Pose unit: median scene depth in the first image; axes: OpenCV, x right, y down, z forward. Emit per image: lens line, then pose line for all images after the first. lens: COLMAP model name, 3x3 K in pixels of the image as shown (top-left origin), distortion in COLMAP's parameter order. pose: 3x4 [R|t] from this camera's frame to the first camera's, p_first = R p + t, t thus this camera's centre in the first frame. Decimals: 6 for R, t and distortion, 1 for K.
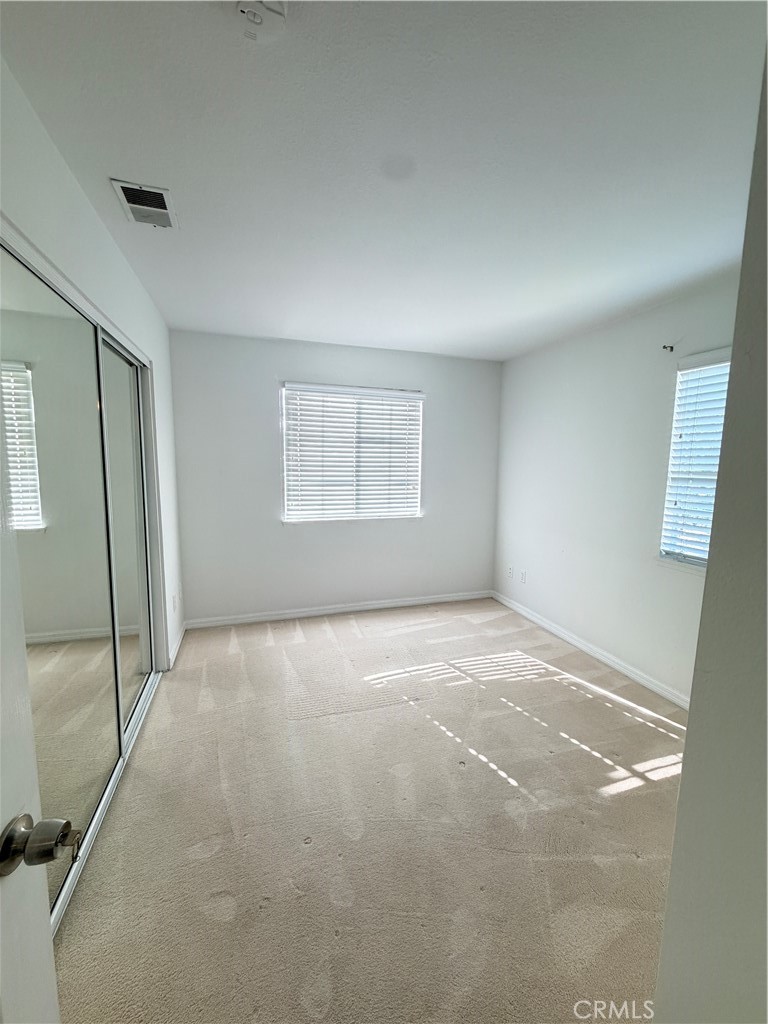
lens RADIAL K [[408.7, 0, 382.6], [0, 408.7, 507.4], [0, 0, 1]] dist [0.000472, 0.000204]
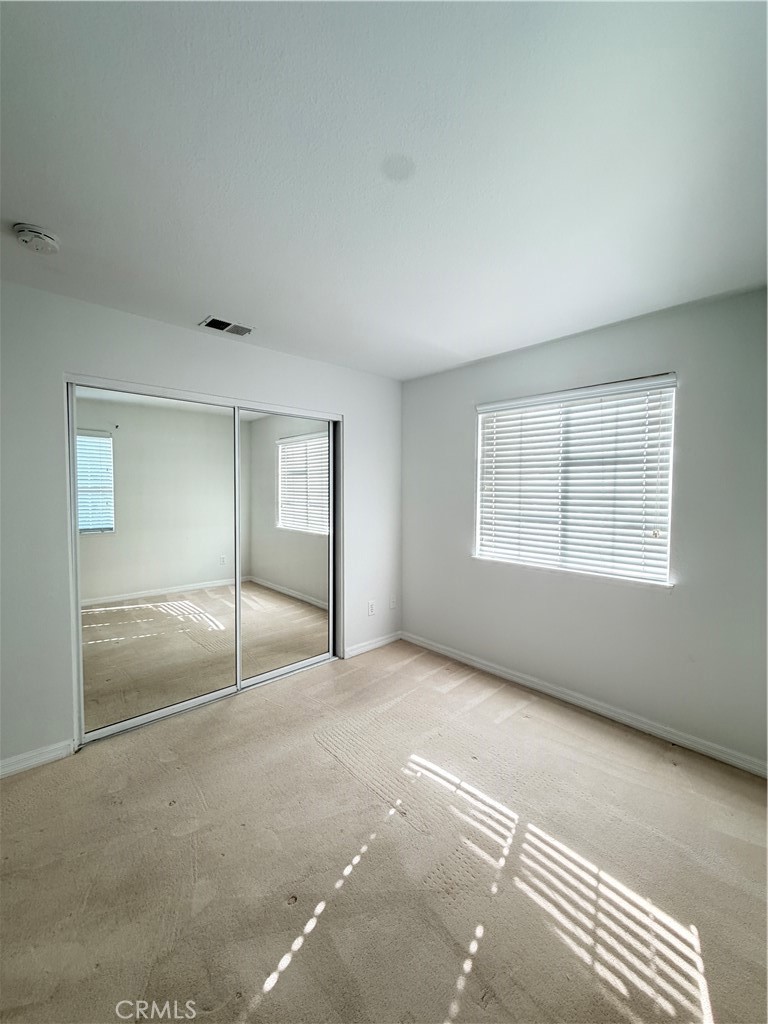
lens RADIAL K [[408.7, 0, 382.6], [0, 408.7, 507.4], [0, 0, 1]] dist [0.000472, 0.000204]
pose [[0.418714, 0.030450, -0.907608, 0.495367], [-0.106245, 0.994217, -0.015659, -0.039021], [0.901882, 0.102985, 0.419527, 0.423340]]
